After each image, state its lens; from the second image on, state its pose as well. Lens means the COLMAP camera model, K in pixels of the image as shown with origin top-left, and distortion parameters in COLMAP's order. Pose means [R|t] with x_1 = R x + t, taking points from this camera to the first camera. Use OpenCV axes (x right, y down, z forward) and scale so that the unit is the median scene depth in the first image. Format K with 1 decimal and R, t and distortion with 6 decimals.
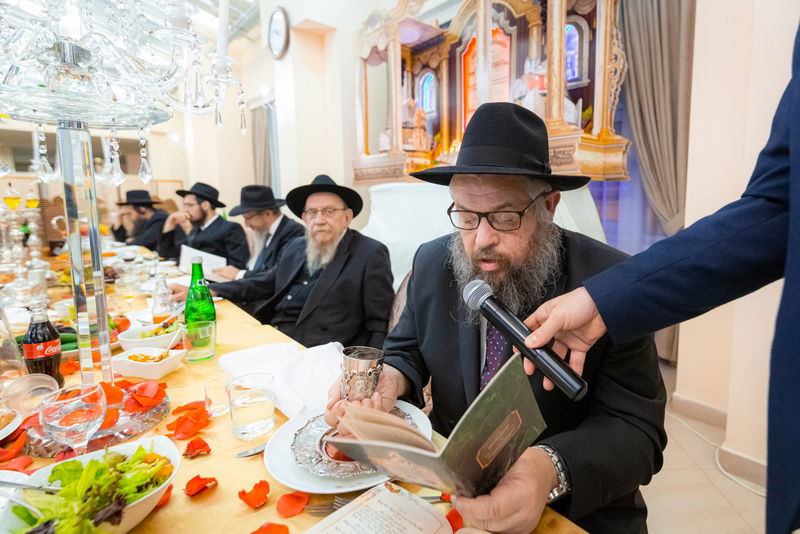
lens RADIAL K [[371.4, 0, 454.8], [0, 371.4, 245.1], [0, 0, 1]] dist [0.005658, 0.000818]
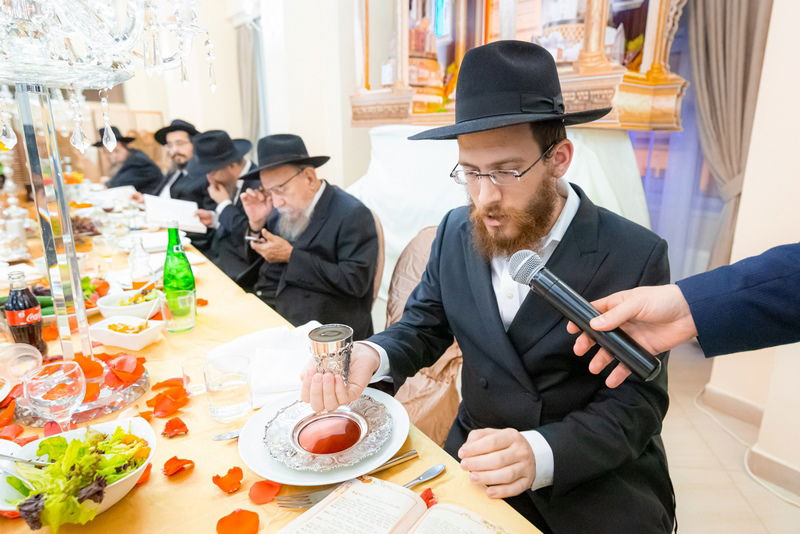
lens RADIAL K [[434.0, 0, 442.5], [0, 434.0, 247.2], [0, 0, 1]] dist [0.000908, 0.001737]
pose [[0.997093, 0.039223, -0.065320, 0.033798], [-0.030840, 0.991710, 0.124739, -0.043562], [0.069672, -0.122362, 0.990037, -0.017243]]
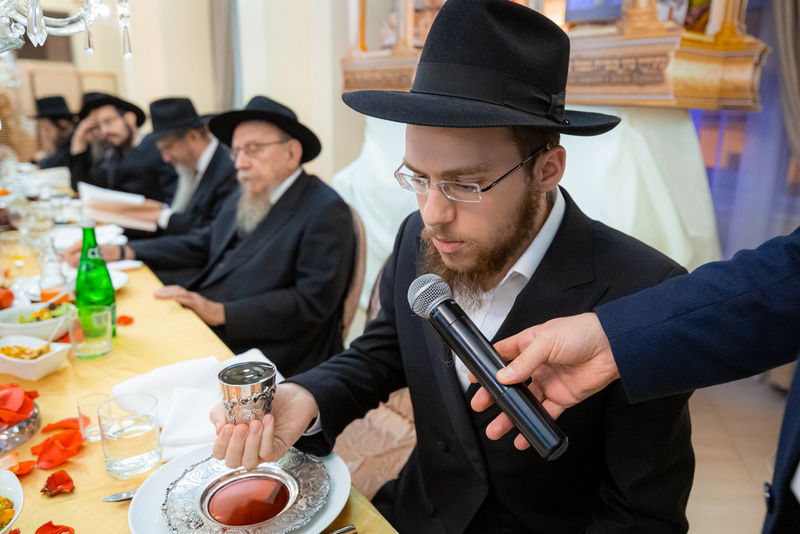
lens RADIAL K [[549.4, 0, 446.9], [0, 549.4, 247.7], [0, 0, 1]] dist [0.015838, -0.009062]
pose [[0.993079, 0.062372, -0.099522, 0.093398], [-0.049831, 0.991046, 0.123874, -0.061261], [0.106357, -0.118057, 0.987295, -0.007436]]
